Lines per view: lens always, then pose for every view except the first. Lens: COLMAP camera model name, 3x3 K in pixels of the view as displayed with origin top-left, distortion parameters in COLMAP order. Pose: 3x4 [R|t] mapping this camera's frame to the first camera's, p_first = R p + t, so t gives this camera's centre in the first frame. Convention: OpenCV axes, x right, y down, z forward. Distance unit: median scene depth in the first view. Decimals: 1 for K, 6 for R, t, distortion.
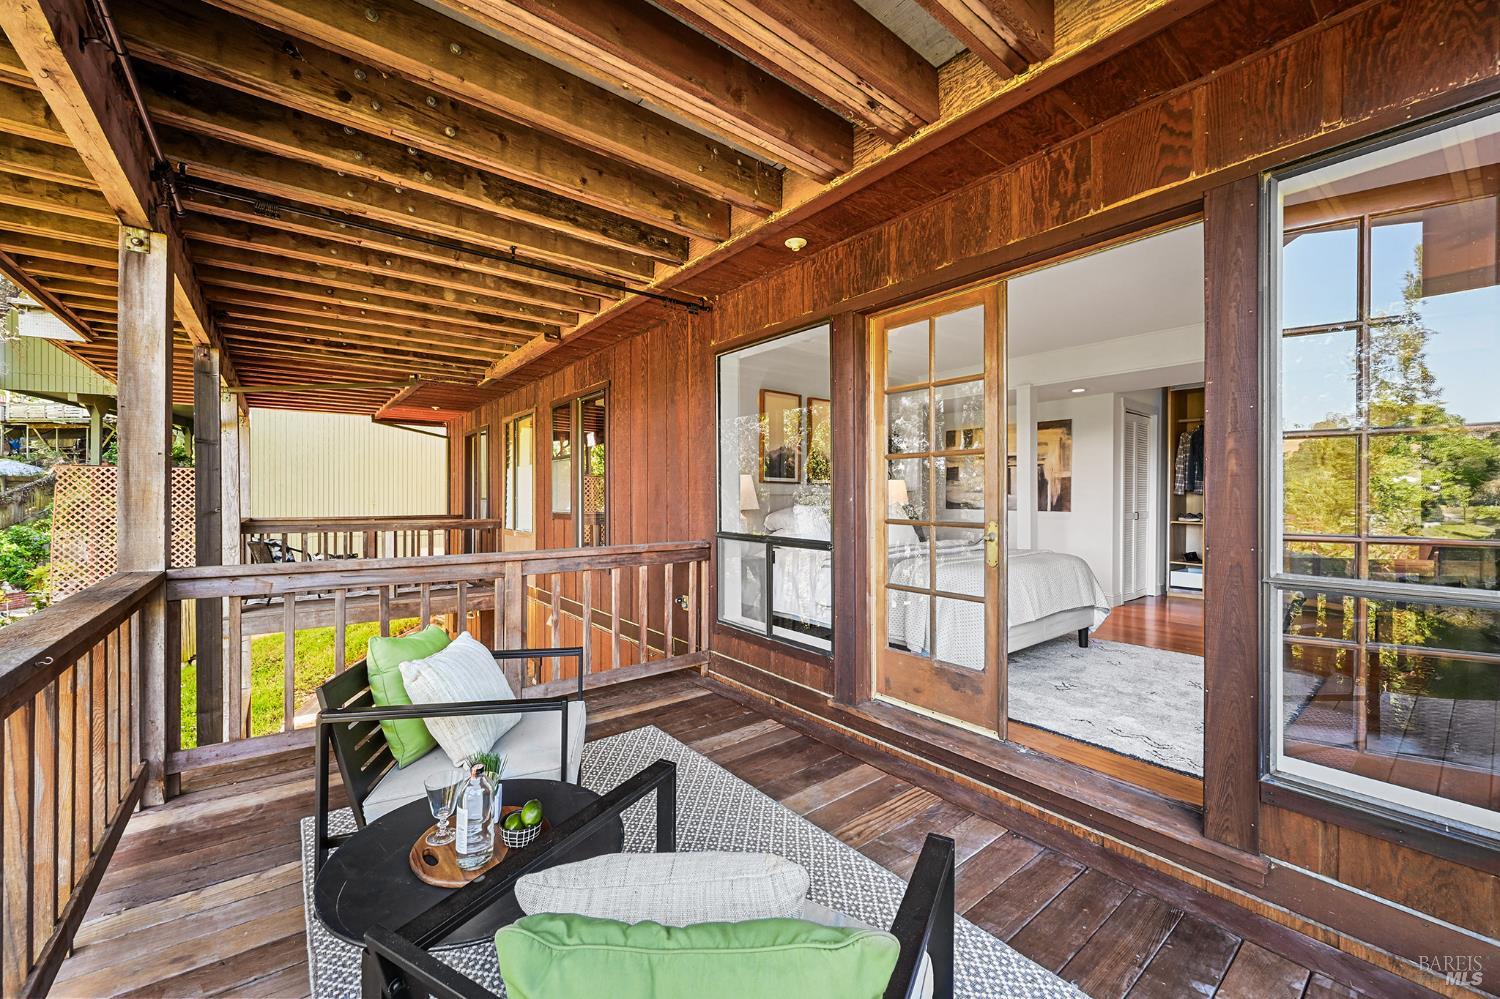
lens RADIAL K [[588.1, 0, 750.6], [0, 588.1, 503.0], [0, 0, 1]] dist [-0.002852, -0.000091]
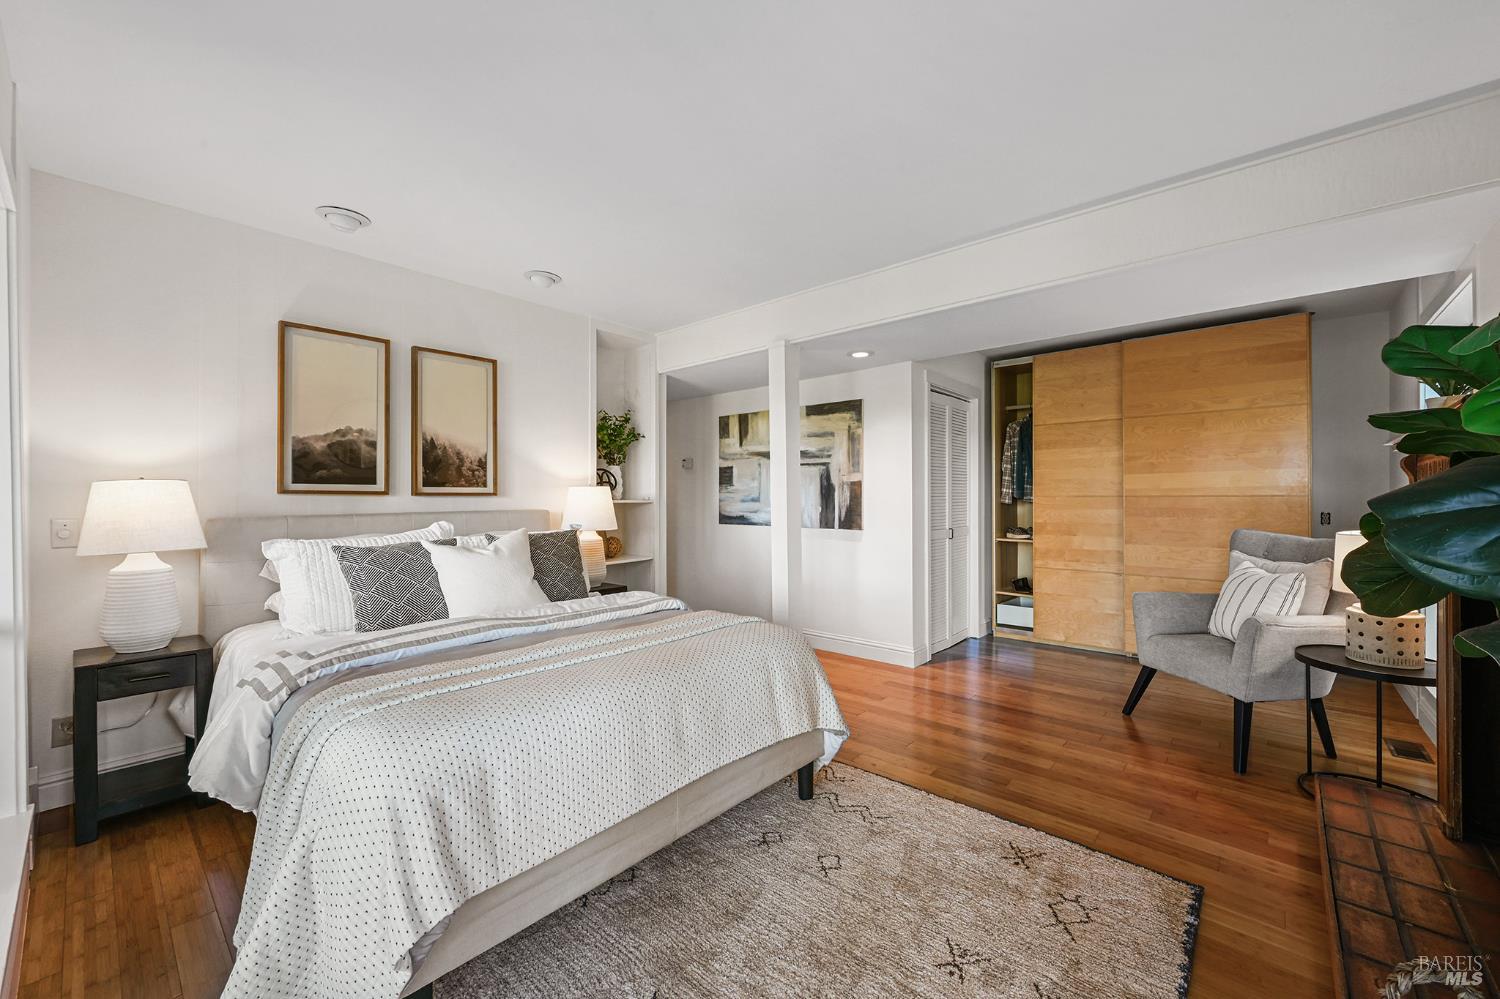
lens RADIAL K [[588.1, 0, 743.8], [0, 588.1, 495.8], [0, 0, 1]] dist [-0.002852, -0.000091]
pose [[0.986853, -0.005521, 0.161526, 0.280873], [0.007745, 0.999884, -0.013142, -0.017470], [-0.161435, 0.014220, 0.986781, 0.313293]]
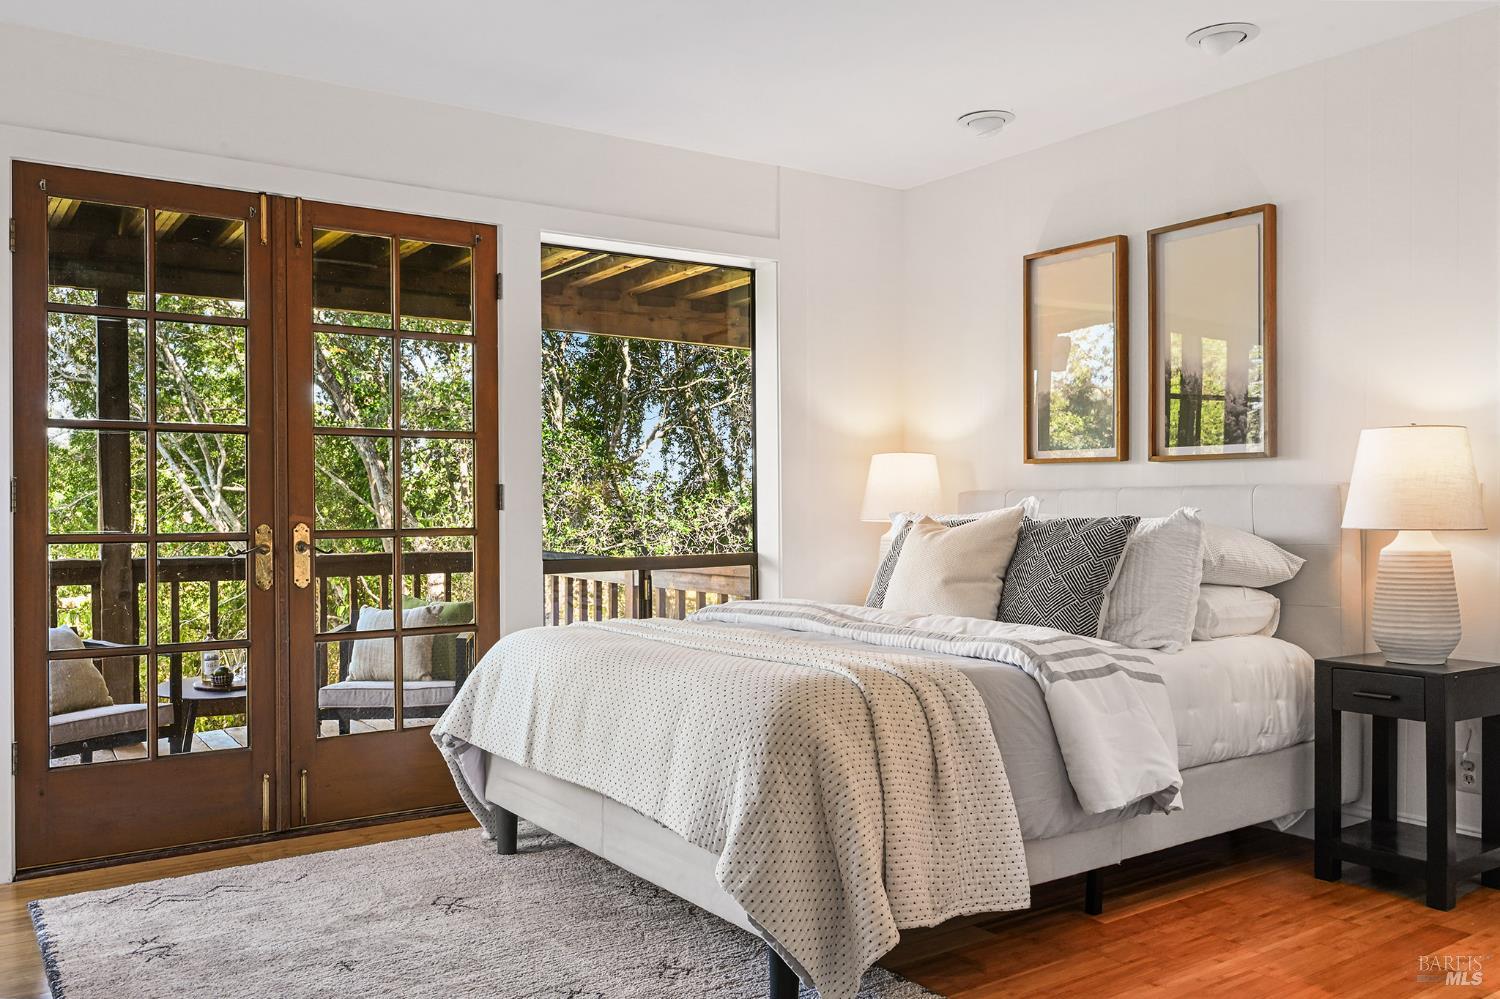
lens RADIAL K [[1206.1, 0, 750.3], [0, 1206.1, 495.7], [0, 0, 1]] dist [0.010438, -0.015150]
pose [[-0.074676, -0.000054, -0.997208, 0.772561], [-0.004142, 0.999991, 0.000256, -0.005571], [0.997199, 0.004149, -0.074676, 0.677079]]
